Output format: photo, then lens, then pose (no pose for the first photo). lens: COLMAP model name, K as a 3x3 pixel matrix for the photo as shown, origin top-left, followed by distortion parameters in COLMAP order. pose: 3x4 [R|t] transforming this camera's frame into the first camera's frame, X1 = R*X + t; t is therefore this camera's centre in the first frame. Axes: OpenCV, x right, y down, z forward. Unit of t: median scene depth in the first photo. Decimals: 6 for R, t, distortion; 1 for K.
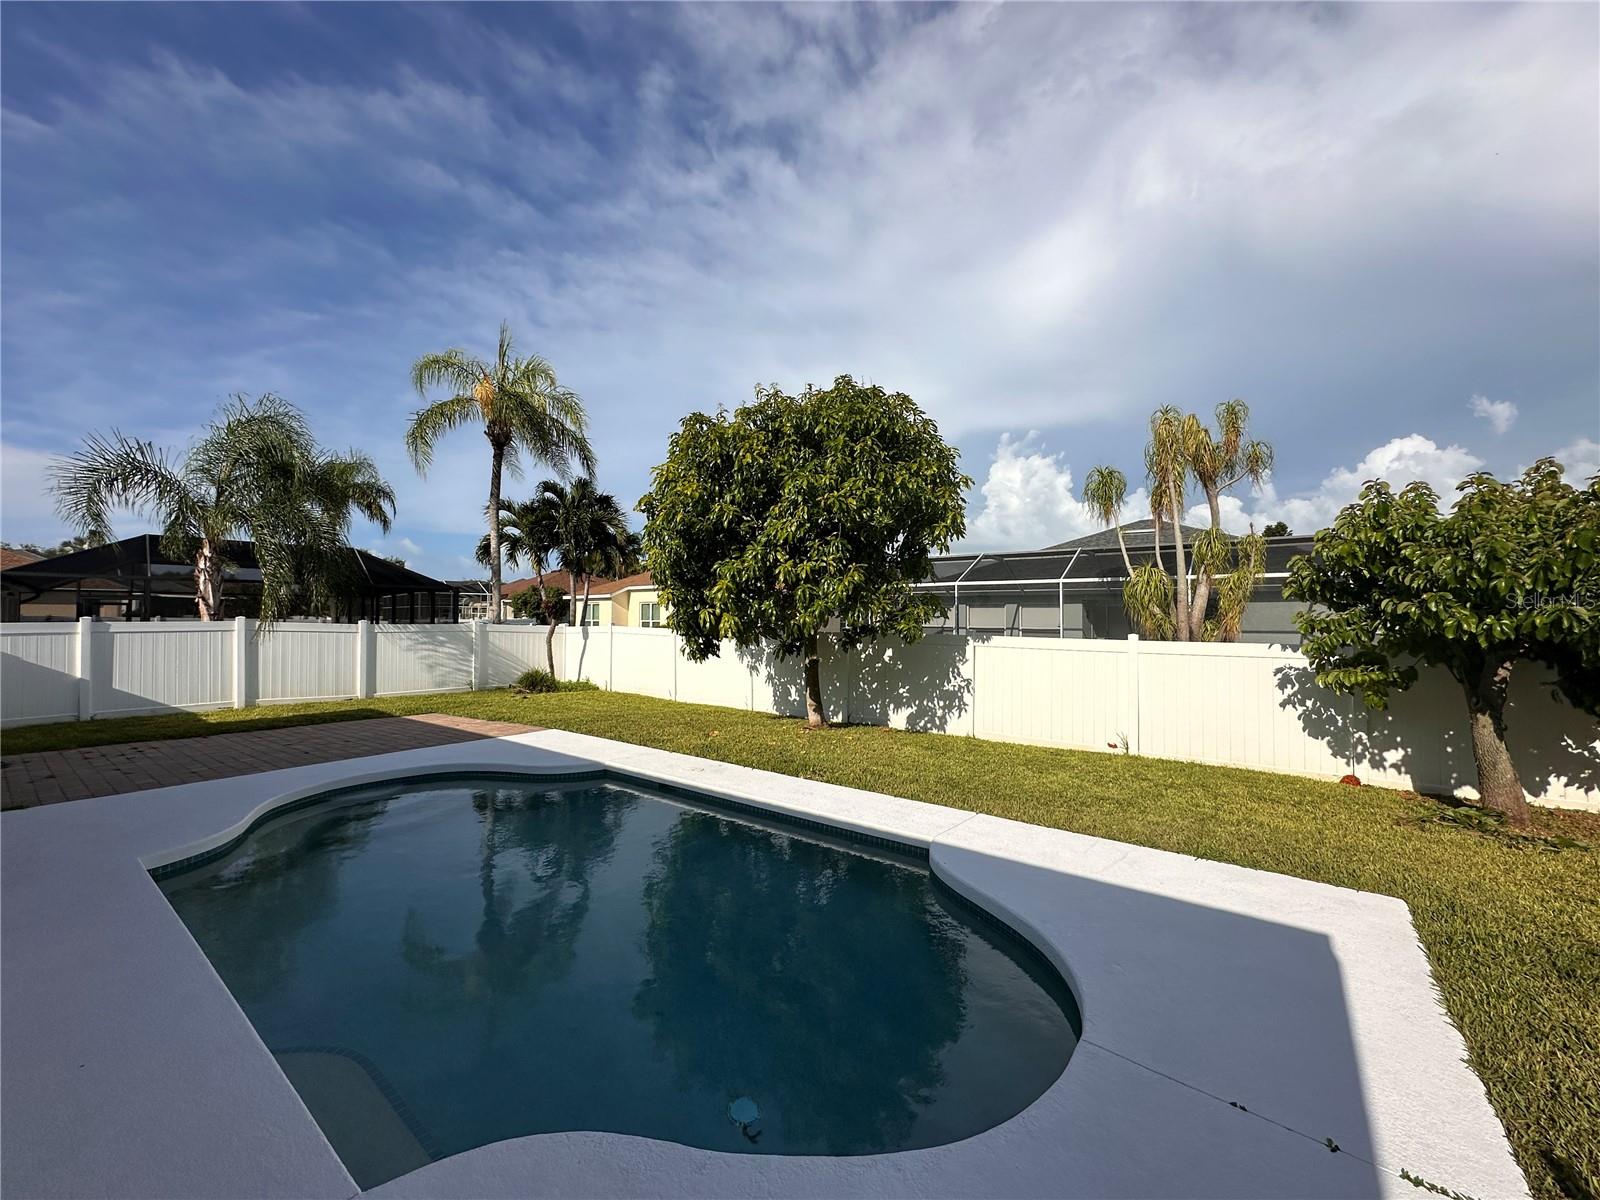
lens RADIAL K [[632.9, 0, 789.5], [0, 632.9, 598.3], [0, 0, 1]] dist [-0.016531, -0.000432]
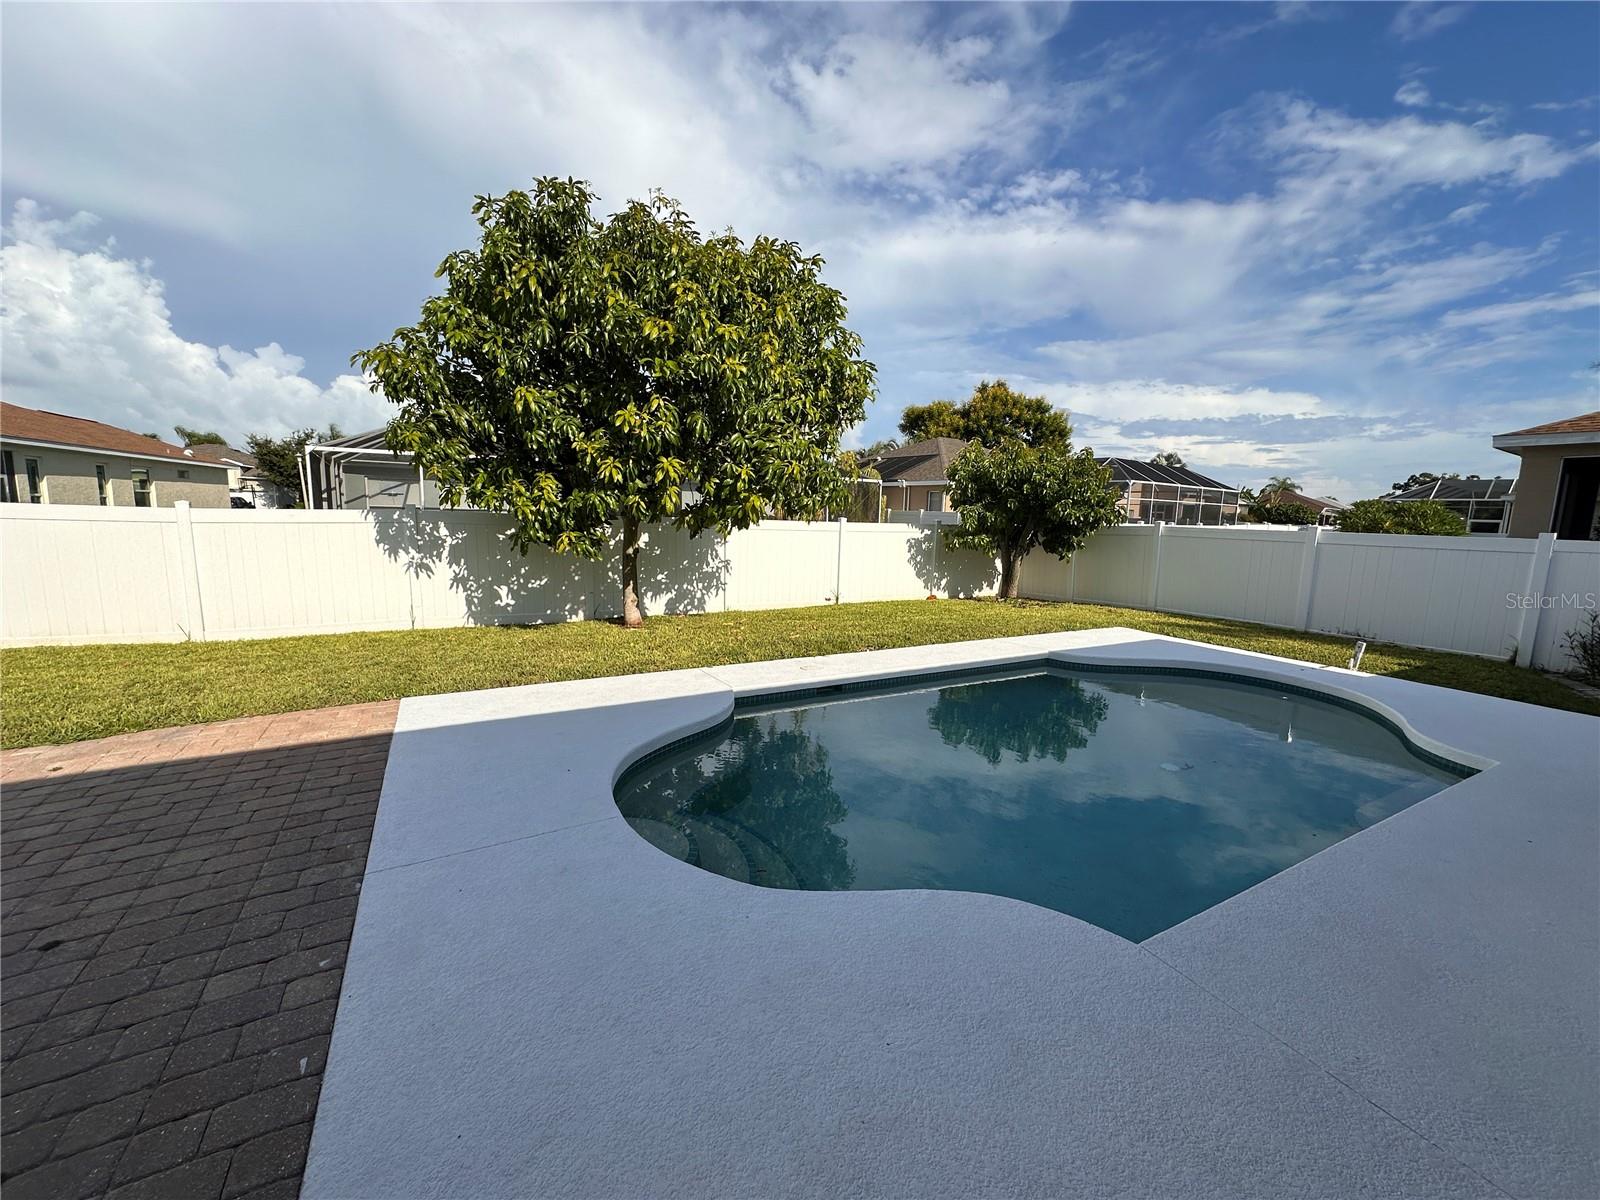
lens RADIAL K [[632.9, 0, 795.6], [0, 632.9, 605.8], [0, 0, 1]] dist [-0.016531, -0.000432]
pose [[0.365511, -0.131058, 0.921534, -0.662228], [-0.058761, 0.984814, 0.163364, 0.020312], [-0.928951, -0.113862, 0.352259, 0.477464]]
